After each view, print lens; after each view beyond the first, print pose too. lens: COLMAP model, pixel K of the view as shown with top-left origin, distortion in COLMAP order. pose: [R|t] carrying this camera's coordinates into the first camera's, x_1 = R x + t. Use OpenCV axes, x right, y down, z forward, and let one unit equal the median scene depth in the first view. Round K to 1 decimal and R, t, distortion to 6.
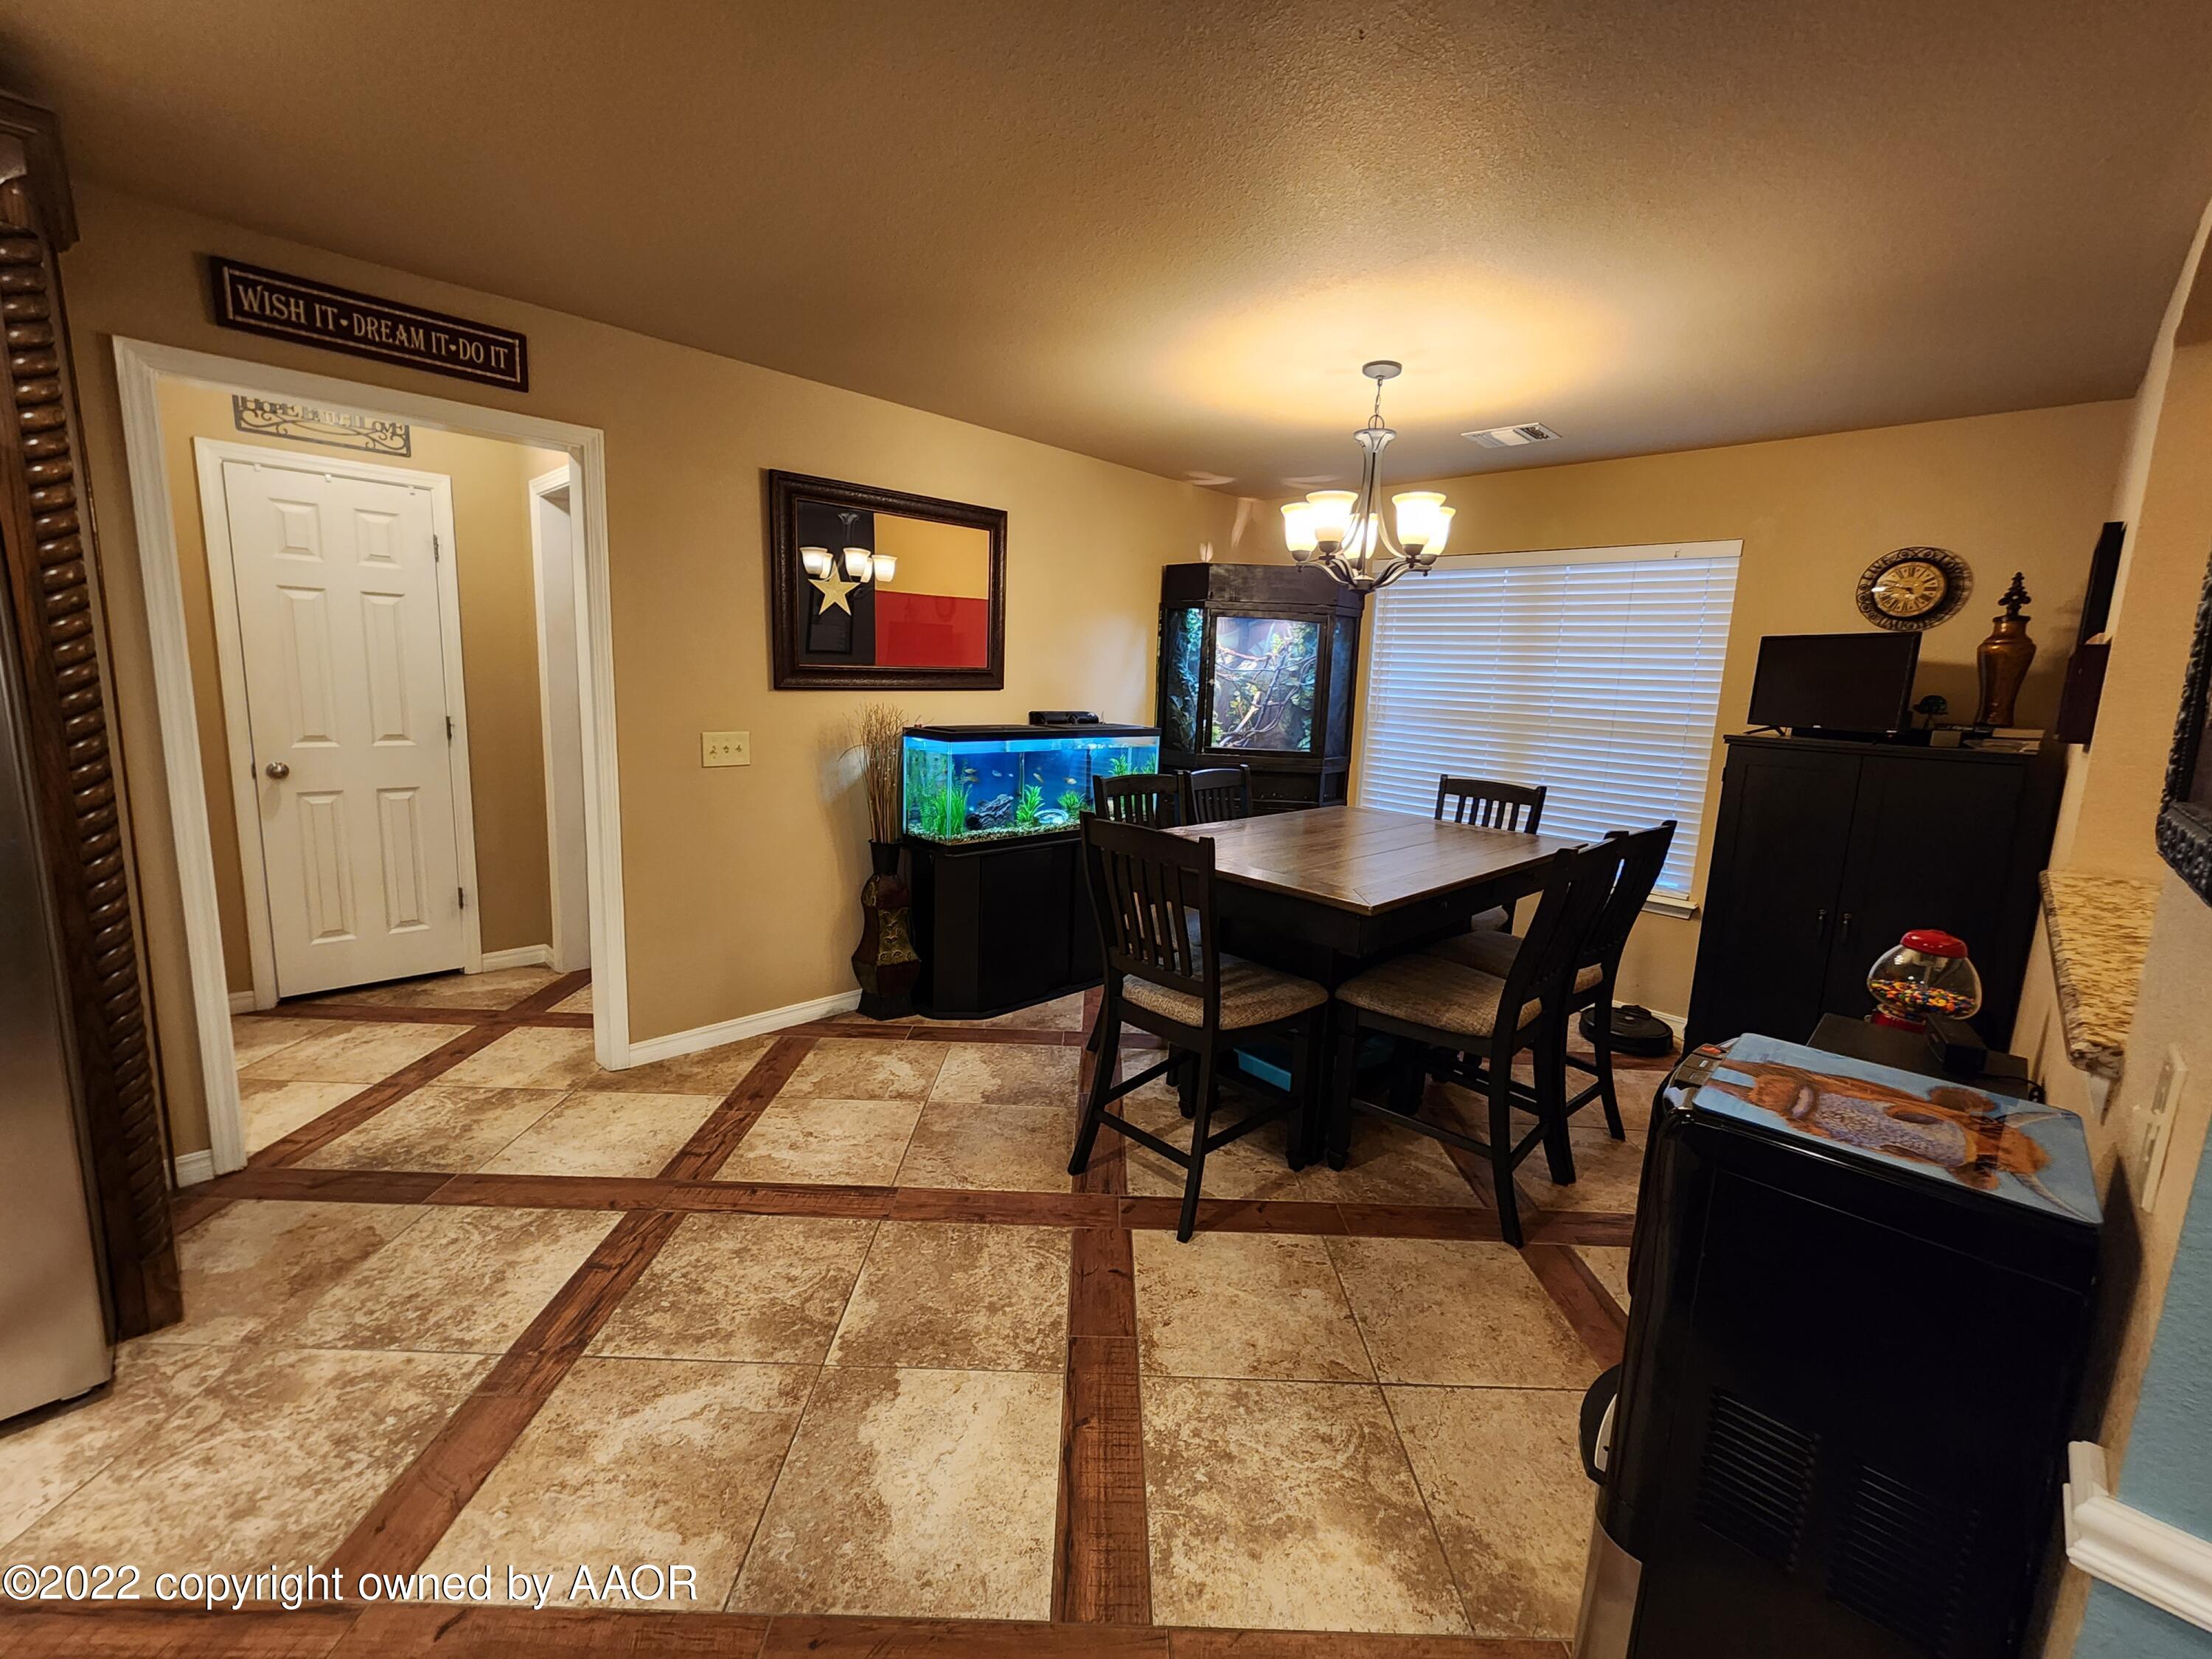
lens RADIAL K [[911.2, 0, 1108.8], [0, 911.2, 820.6], [0, 0, 1]] dist [-0.004950, 0.003965]
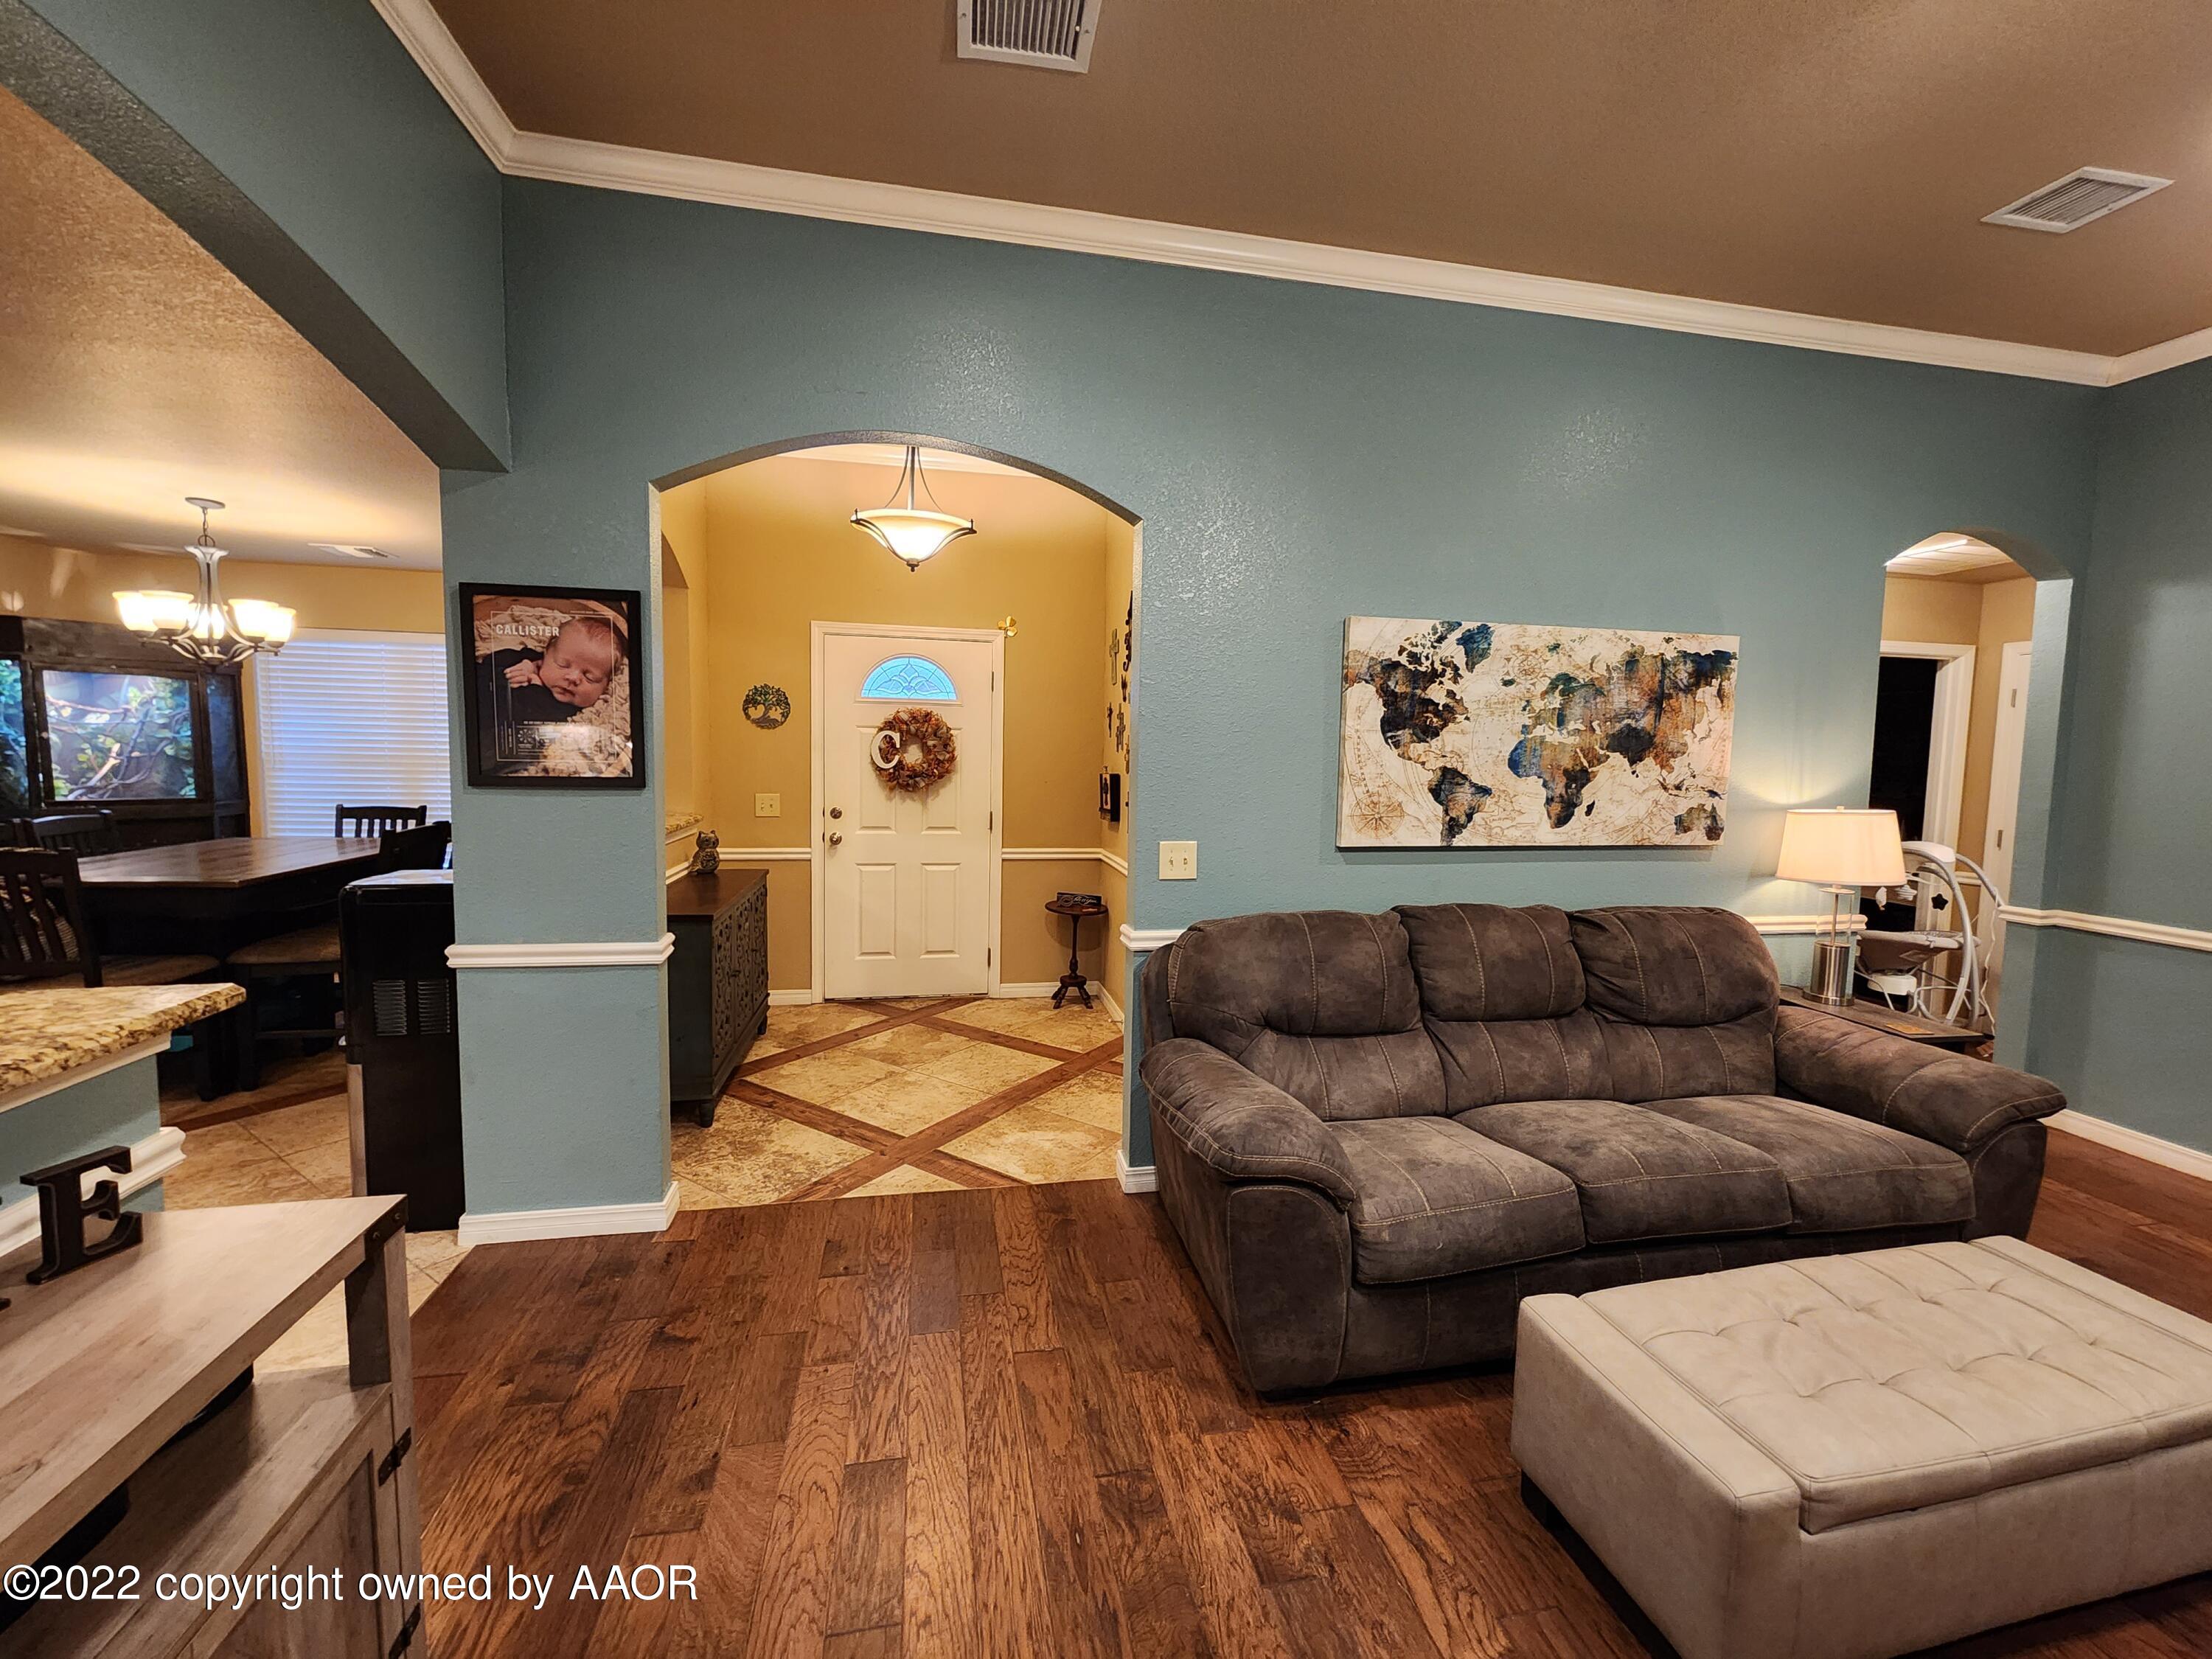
lens RADIAL K [[911.2, 0, 1108.0], [0, 911.2, 820.1], [0, 0, 1]] dist [-0.004950, 0.003965]
pose [[0.559323, -0.096100, 0.823360, -0.096912], [0.135803, 0.990461, 0.023350, 0.107799], [-0.817750, 0.098754, 0.567039, -0.734597]]
